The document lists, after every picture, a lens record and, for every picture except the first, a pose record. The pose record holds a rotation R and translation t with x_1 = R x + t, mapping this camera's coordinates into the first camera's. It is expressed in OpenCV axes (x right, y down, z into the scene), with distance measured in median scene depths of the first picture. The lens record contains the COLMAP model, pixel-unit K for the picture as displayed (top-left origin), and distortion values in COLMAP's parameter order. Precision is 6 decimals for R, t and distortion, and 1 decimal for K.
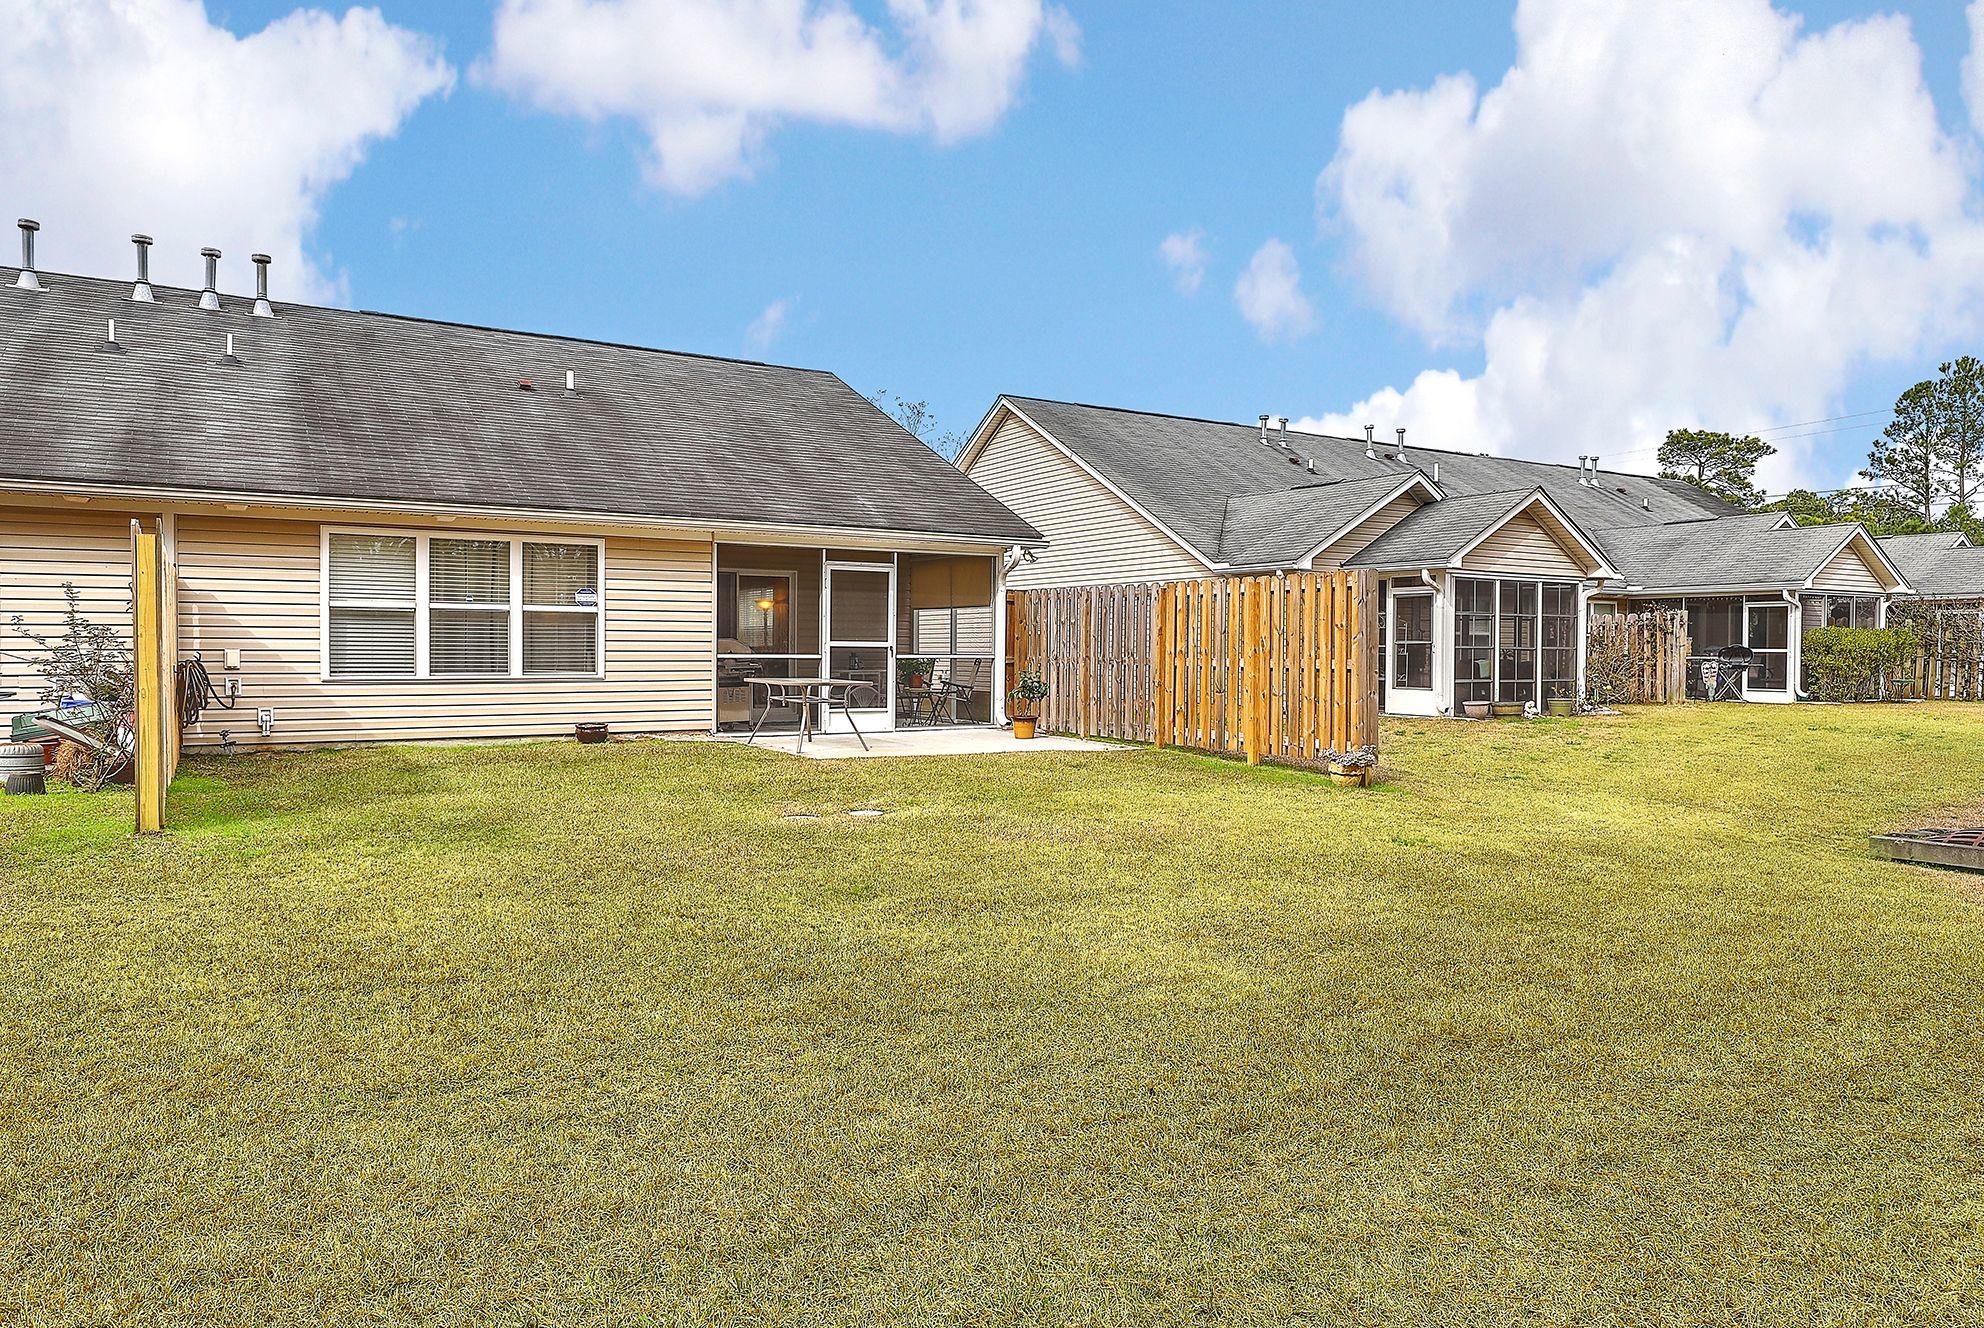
lens RADIAL K [[1208.1, 0, 994.3], [0, 1208.1, 688.2], [0, 0, 1]] dist [-0.005006, -0.000131]
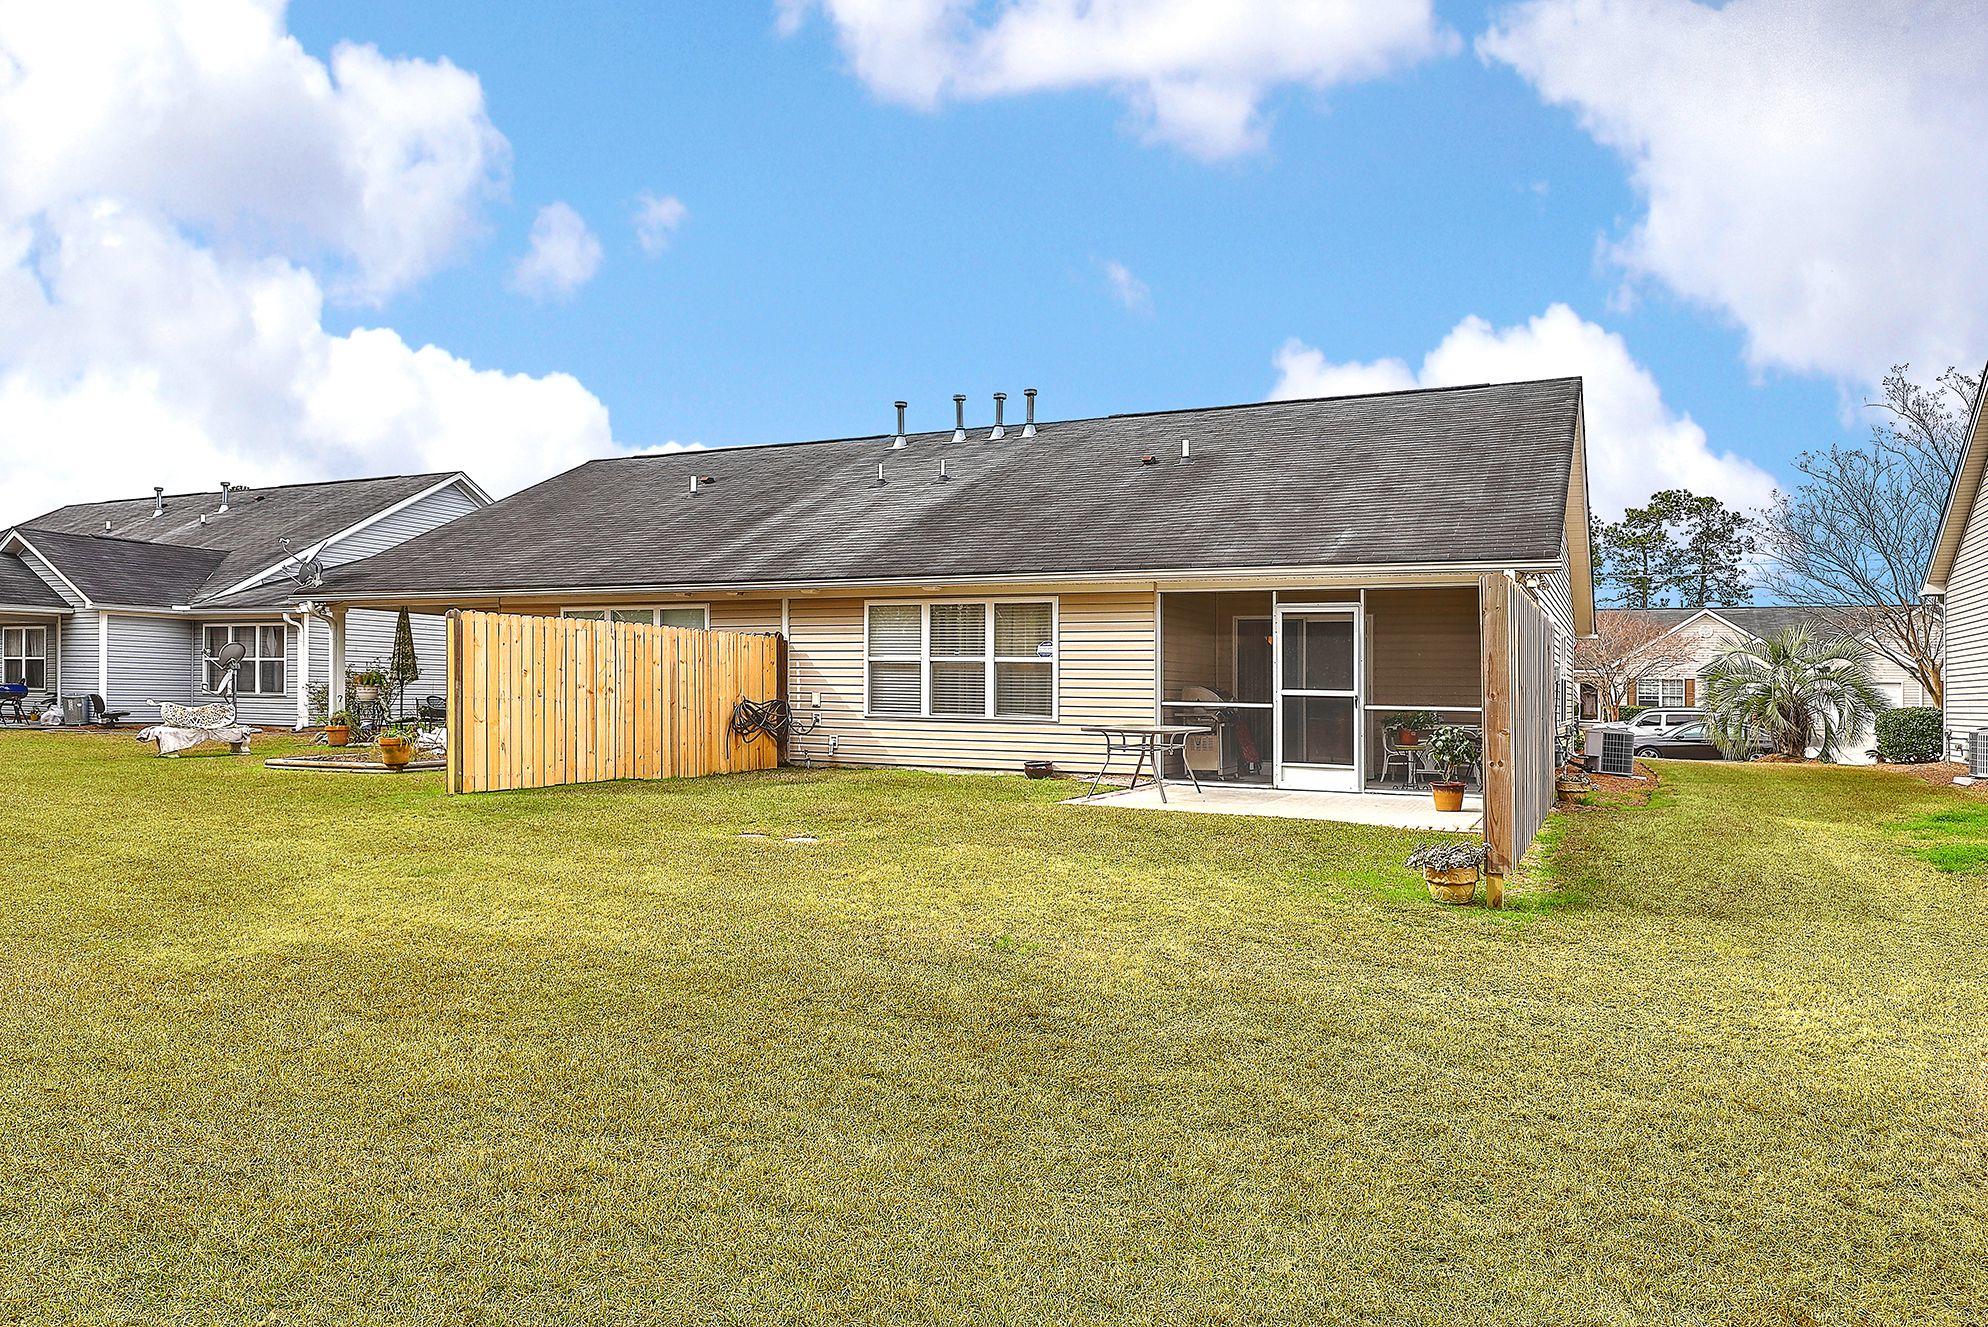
lens RADIAL K [[1210.6, 0, 996.3], [0, 1210.6, 687.7], [0, 0, 1]] dist [-0.005006, -0.000131]
pose [[0.572350, 0.000340, -0.820009, 0.505512], [-0.039875, 0.998828, -0.027418, -0.006032], [0.819039, 0.048390, 0.571693, 0.290930]]
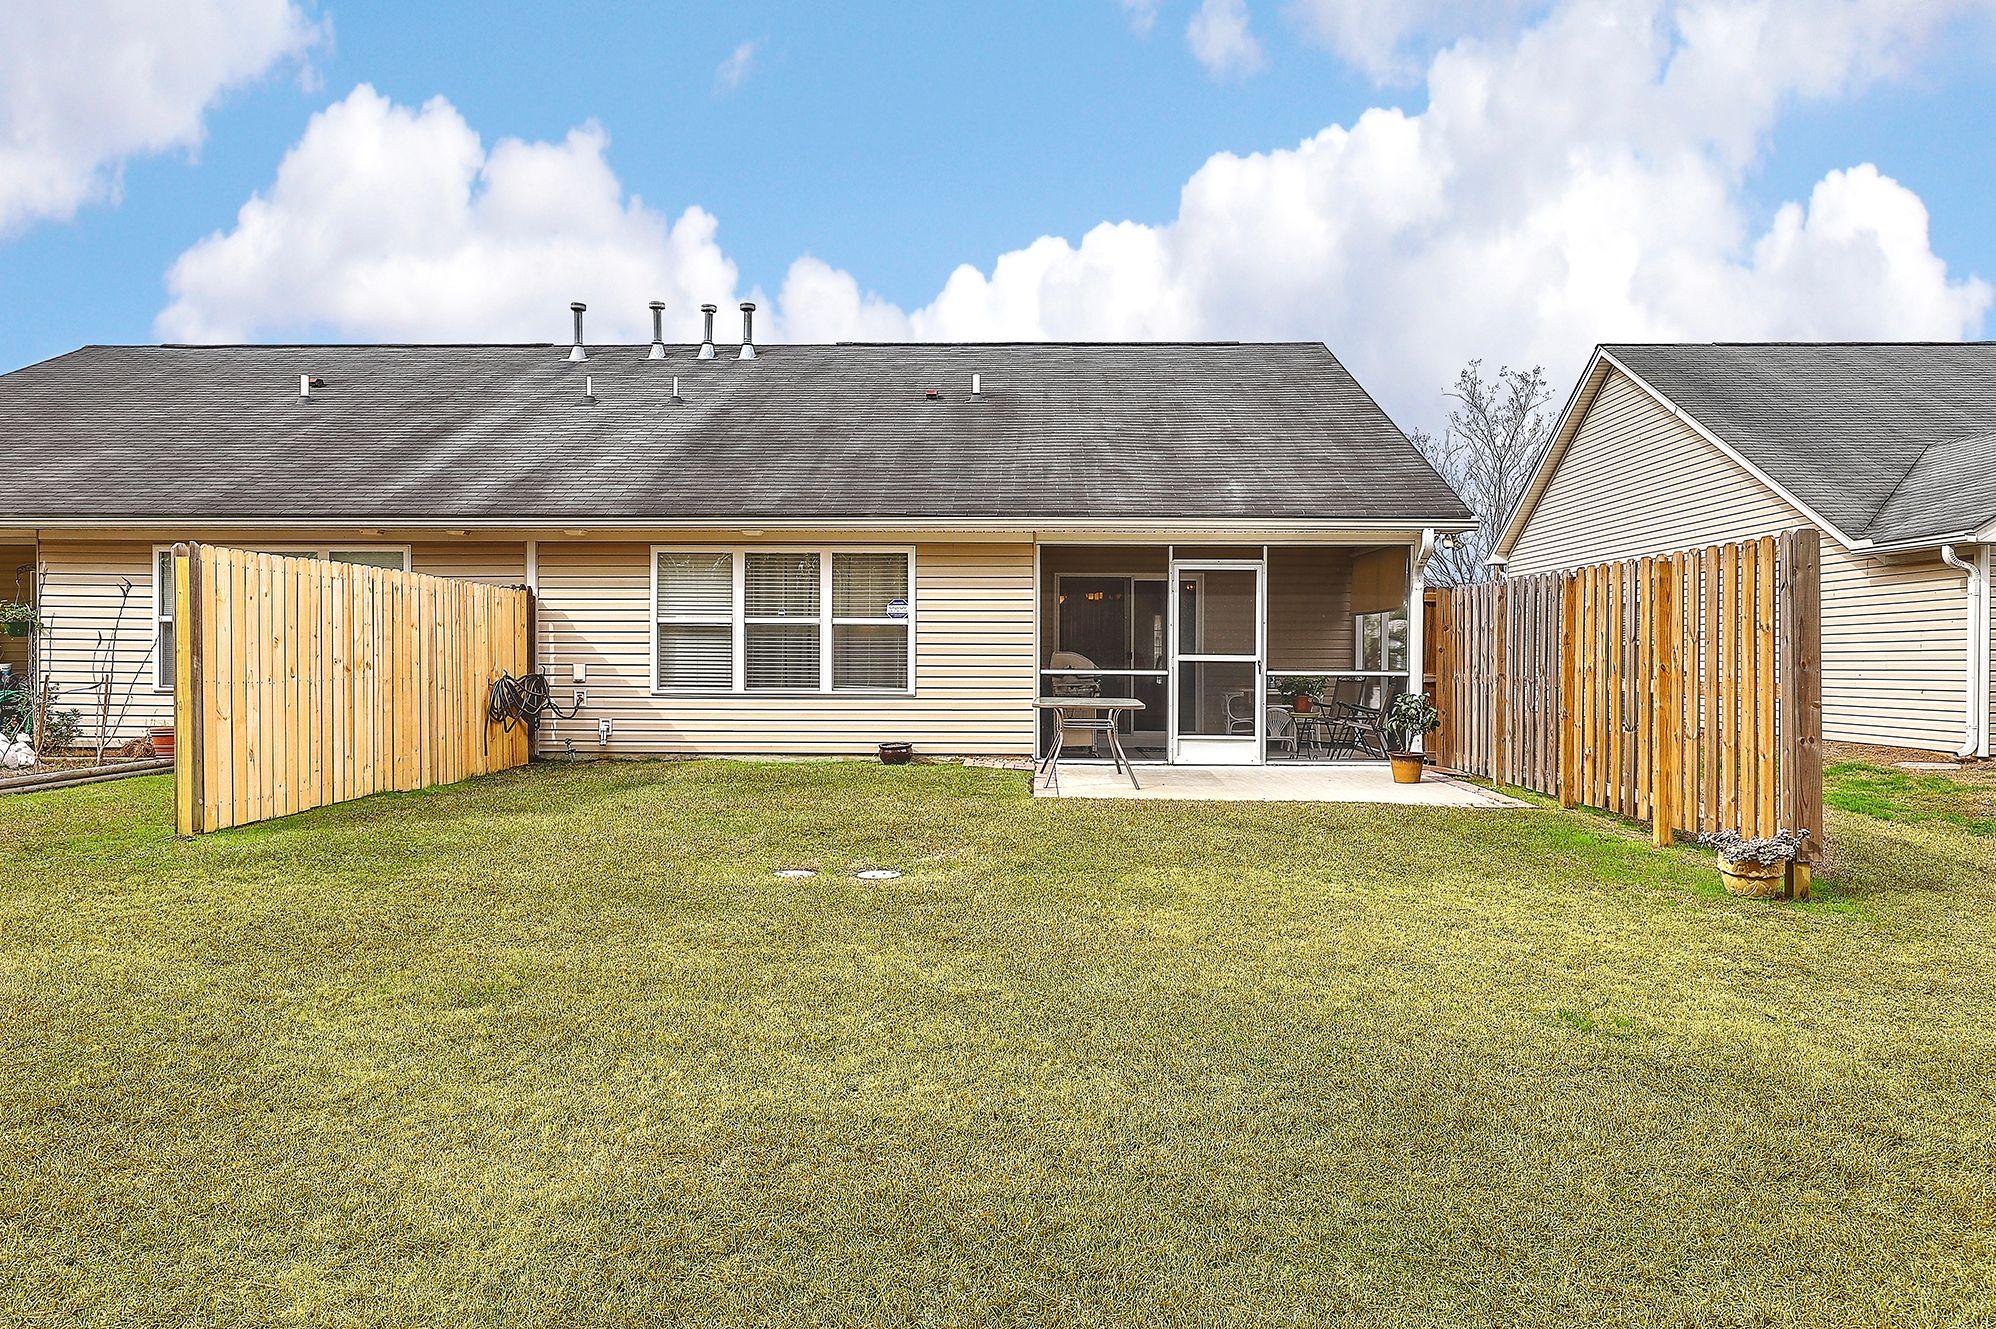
lens RADIAL K [[1246.8, 0, 992.3], [0, 1246.8, 667.1], [0, 0, 1]] dist [0.001905, -0.000198]
pose [[0.845192, 0.002233, -0.534459, 0.219857], [-0.018049, 0.999540, -0.024367, -0.006839], [0.534159, 0.030241, 0.844843, 0.200371]]
